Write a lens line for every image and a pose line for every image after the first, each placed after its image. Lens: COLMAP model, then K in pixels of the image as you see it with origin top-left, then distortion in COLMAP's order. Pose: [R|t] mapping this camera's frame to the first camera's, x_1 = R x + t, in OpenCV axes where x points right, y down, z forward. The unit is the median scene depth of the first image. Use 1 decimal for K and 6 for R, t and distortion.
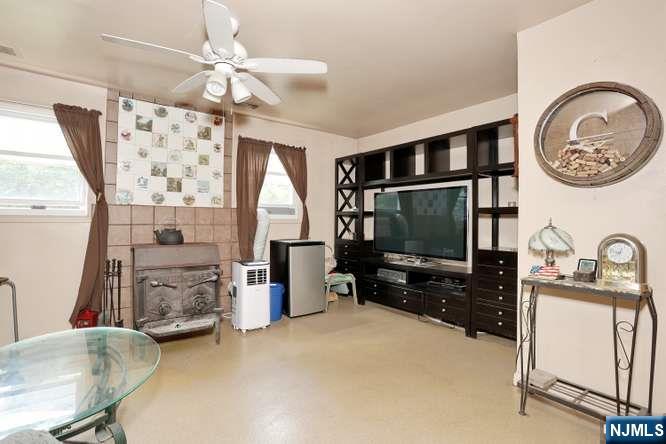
lens RADIAL K [[328.1, 0, 332.0], [0, 328.1, 219.9], [0, 0, 1]] dist [-0.006794, -0.000639]
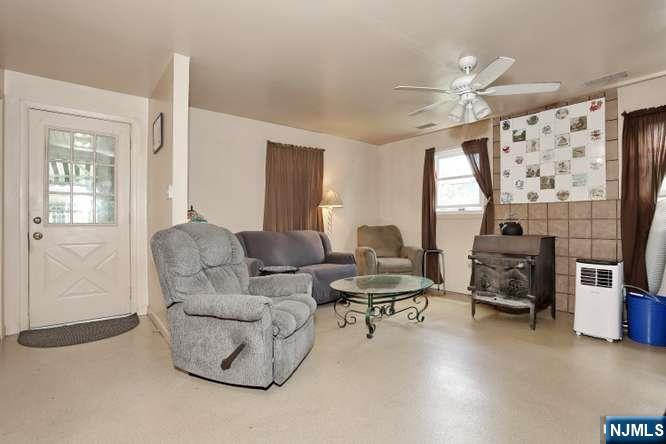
lens RADIAL K [[328.1, 0, 332.8], [0, 328.1, 224.2], [0, 0, 1]] dist [-0.006794, -0.000639]
pose [[0.064233, -0.000440, -0.997935, 0.568411], [0.009012, 0.999959, 0.000139, 0.024317], [0.997894, -0.009003, 0.064234, 0.234358]]
